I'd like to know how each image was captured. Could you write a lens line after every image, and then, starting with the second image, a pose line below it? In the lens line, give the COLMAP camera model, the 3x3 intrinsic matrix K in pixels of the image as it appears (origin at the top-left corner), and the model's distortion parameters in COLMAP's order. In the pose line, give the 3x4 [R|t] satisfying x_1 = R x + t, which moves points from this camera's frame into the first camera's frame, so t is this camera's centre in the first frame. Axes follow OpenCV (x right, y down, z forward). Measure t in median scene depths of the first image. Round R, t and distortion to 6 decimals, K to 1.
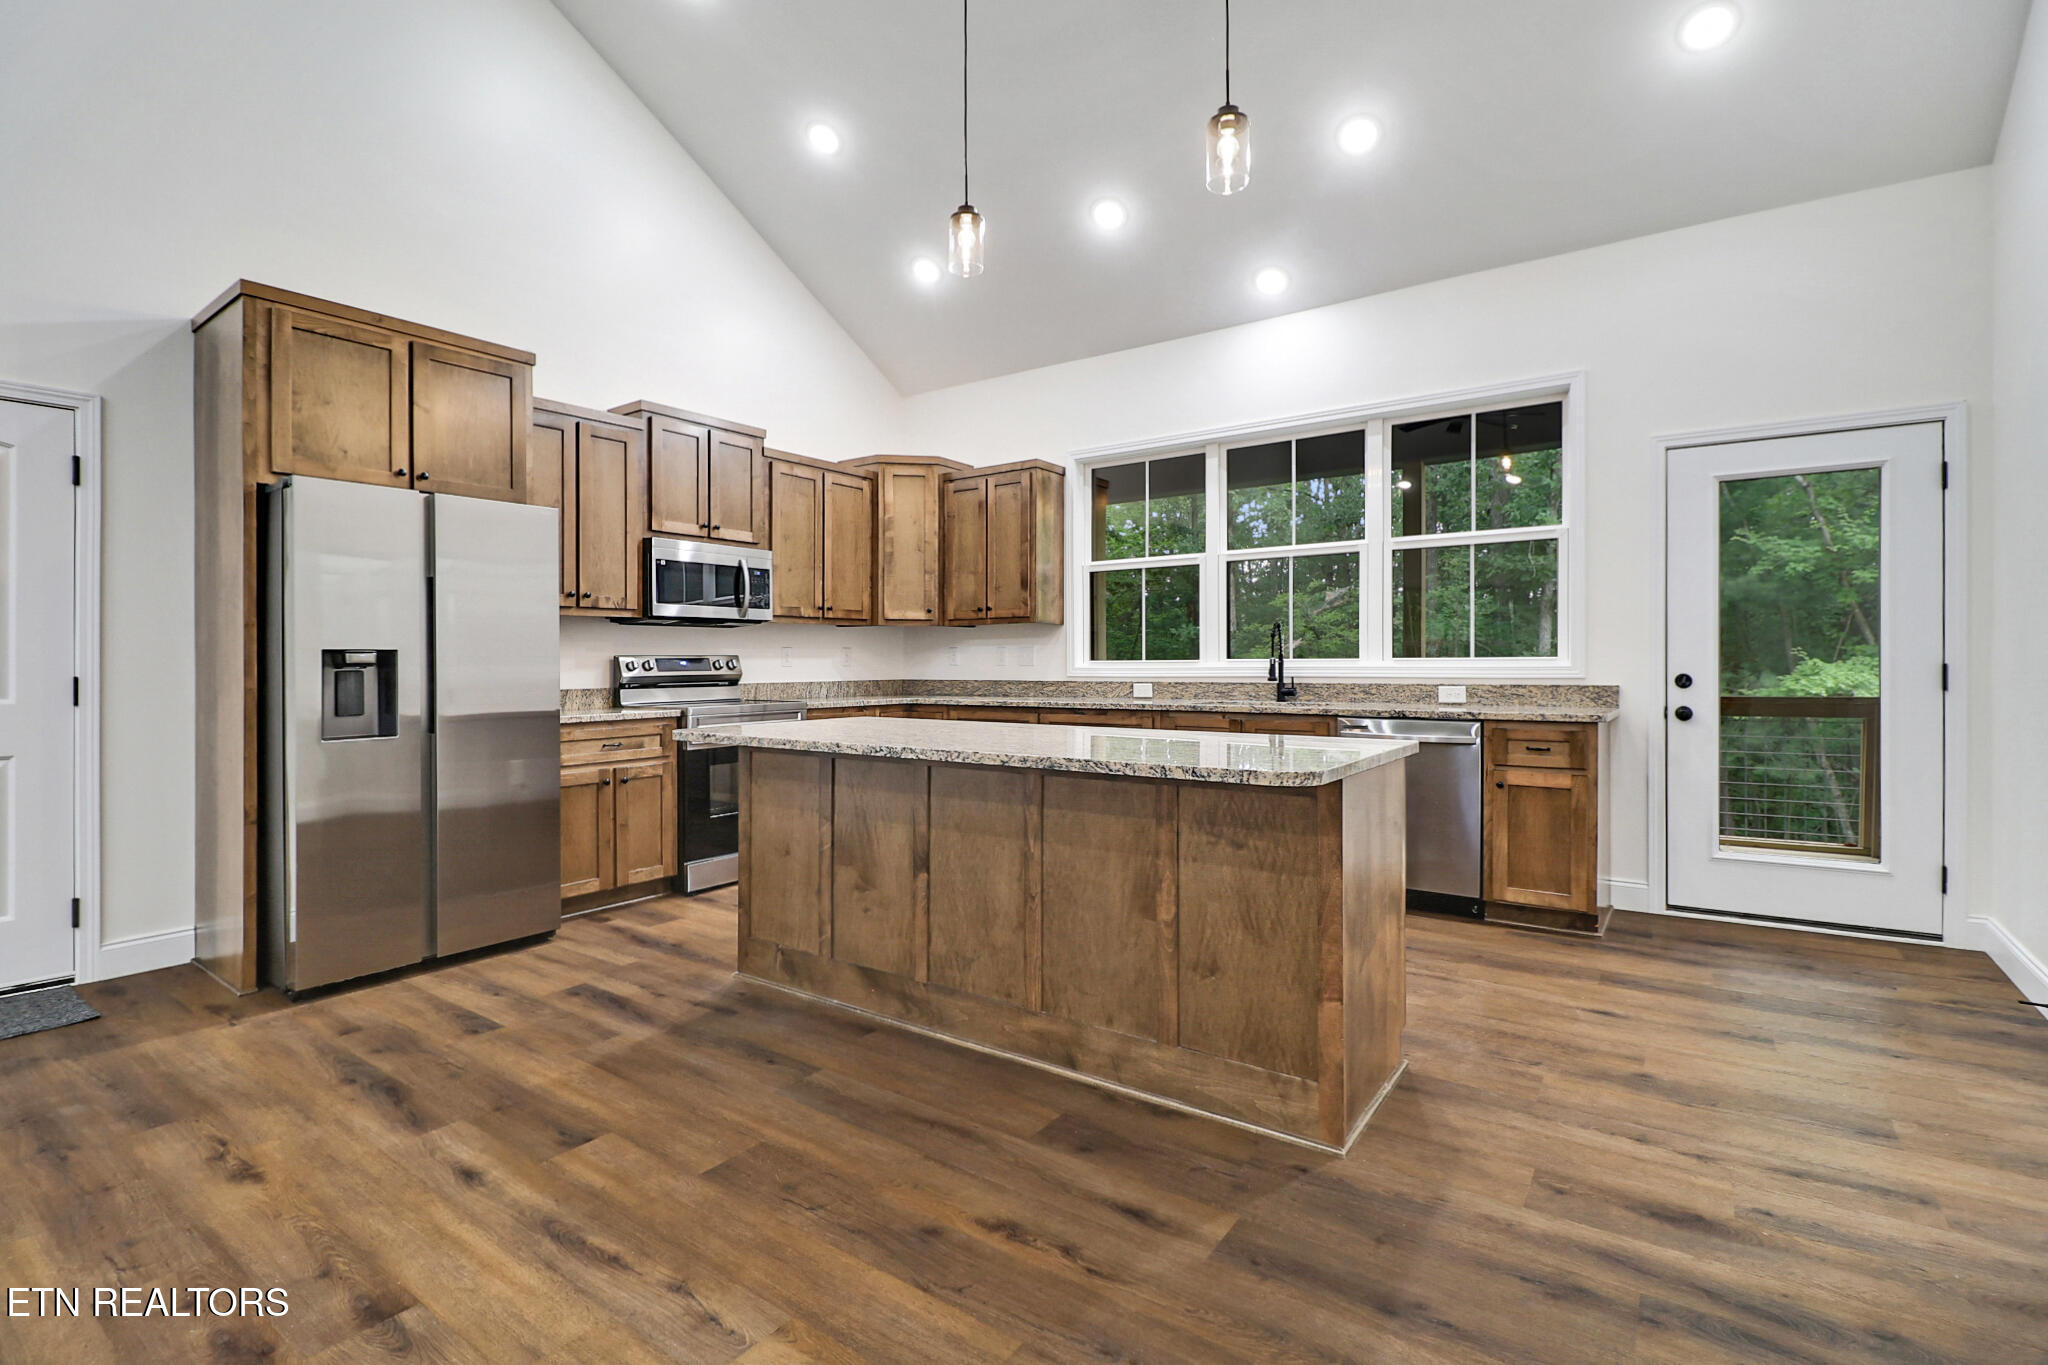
lens RADIAL K [[937.2, 0, 1015.1], [0, 937.2, 661.1], [0, 0, 1]] dist [0.002114, -0.014465]
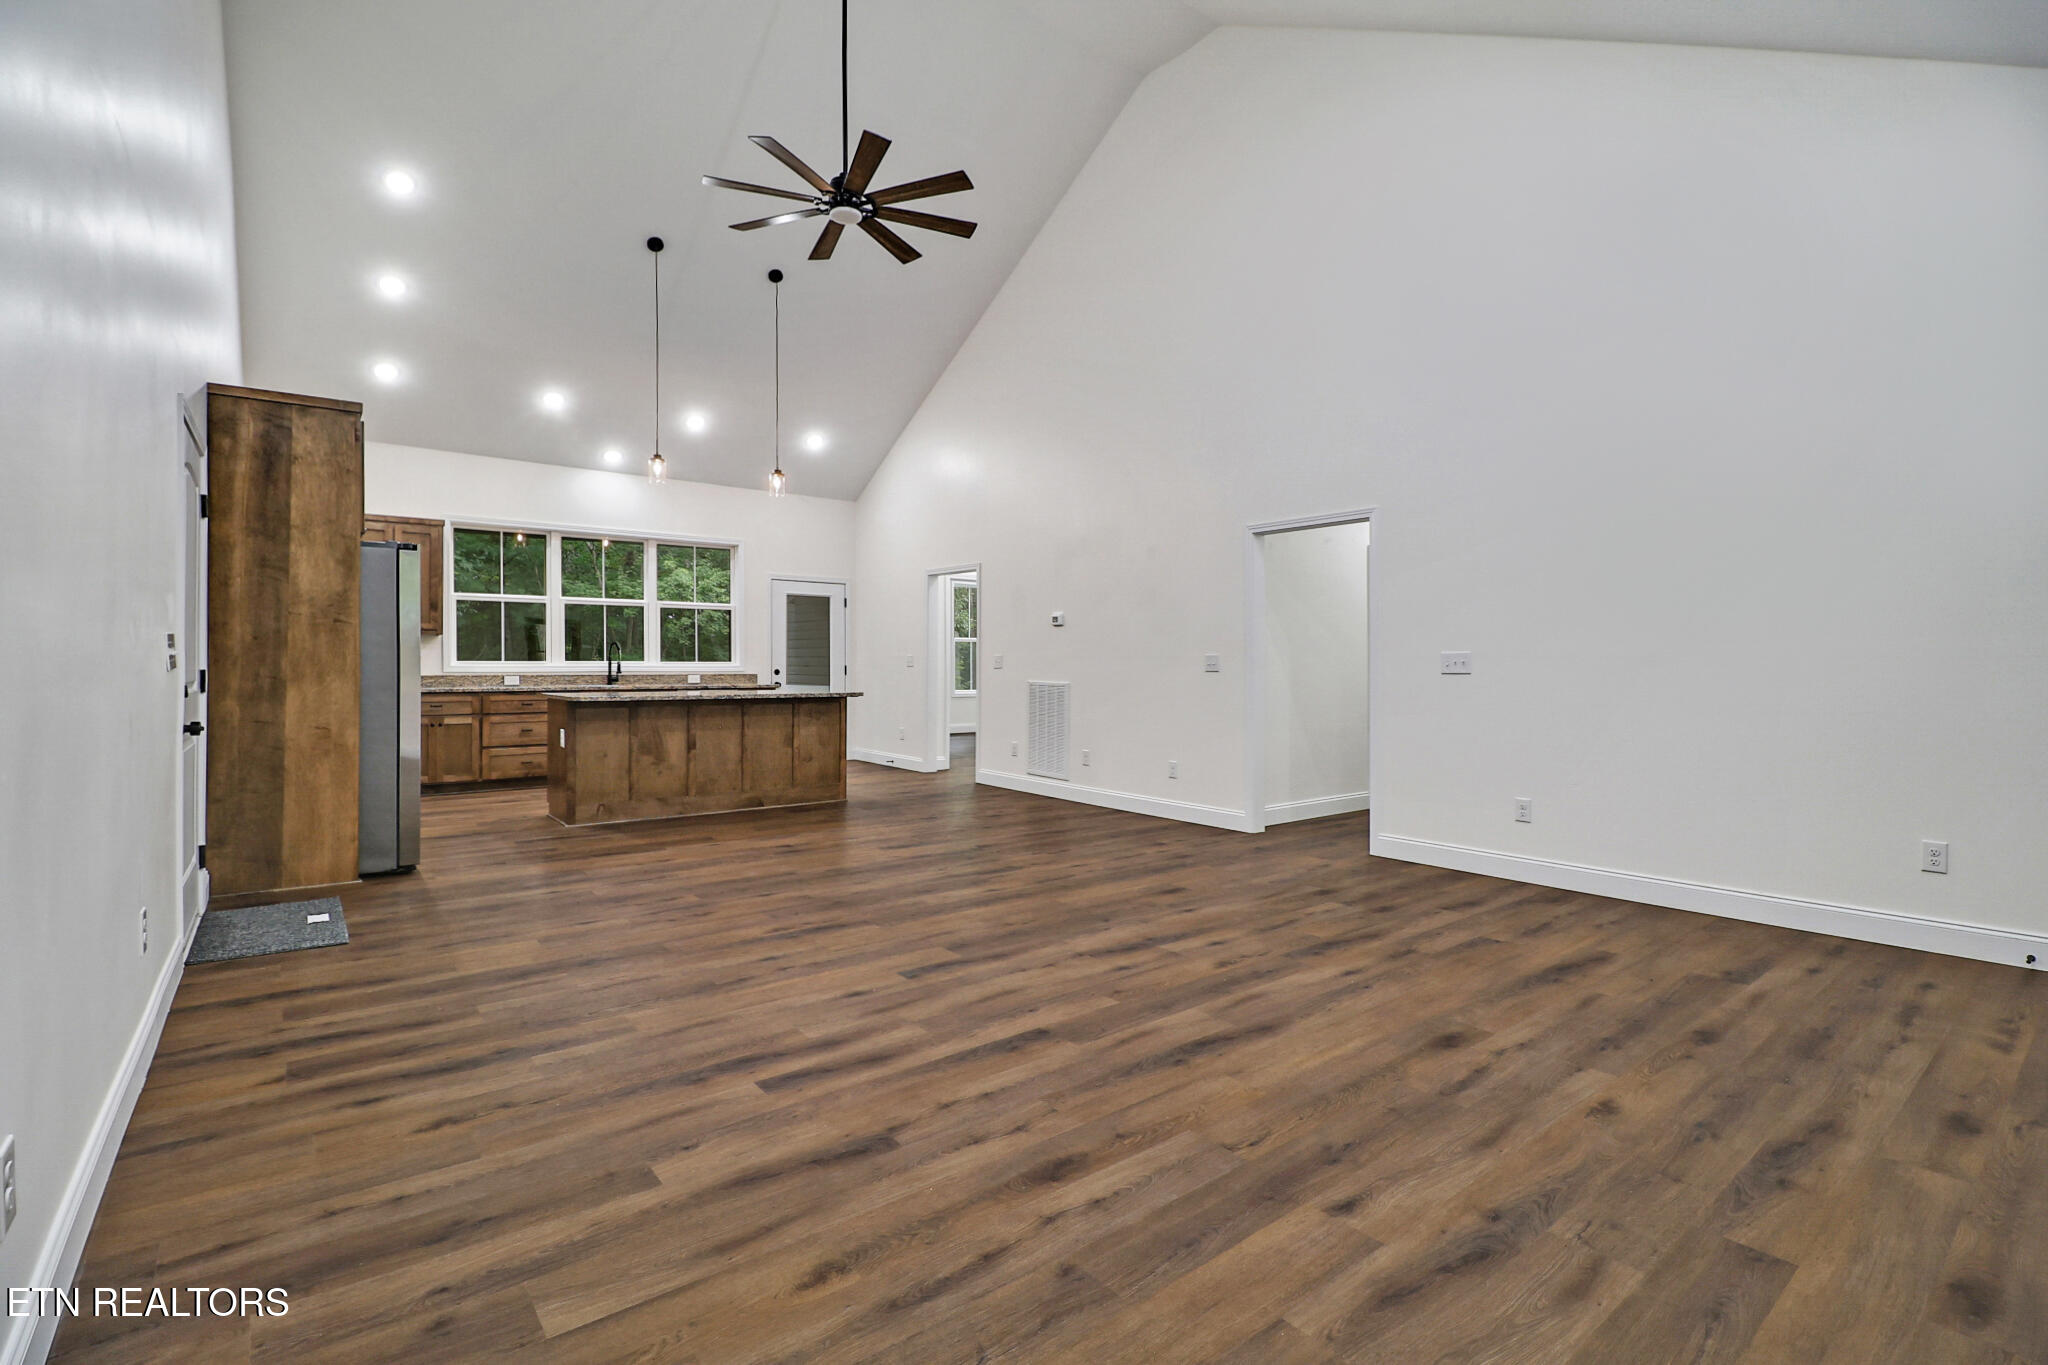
lens RADIAL K [[937.2, 0, 1015.1], [0, 937.2, 661.1], [0, 0, 1]] dist [0.002114, -0.014465]
pose [[0.278252, 0.008058, 0.960474, -1.395983], [-0.006888, 0.999956, -0.006394, 0.003788], [-0.960483, -0.004837, 0.278295, -0.299032]]
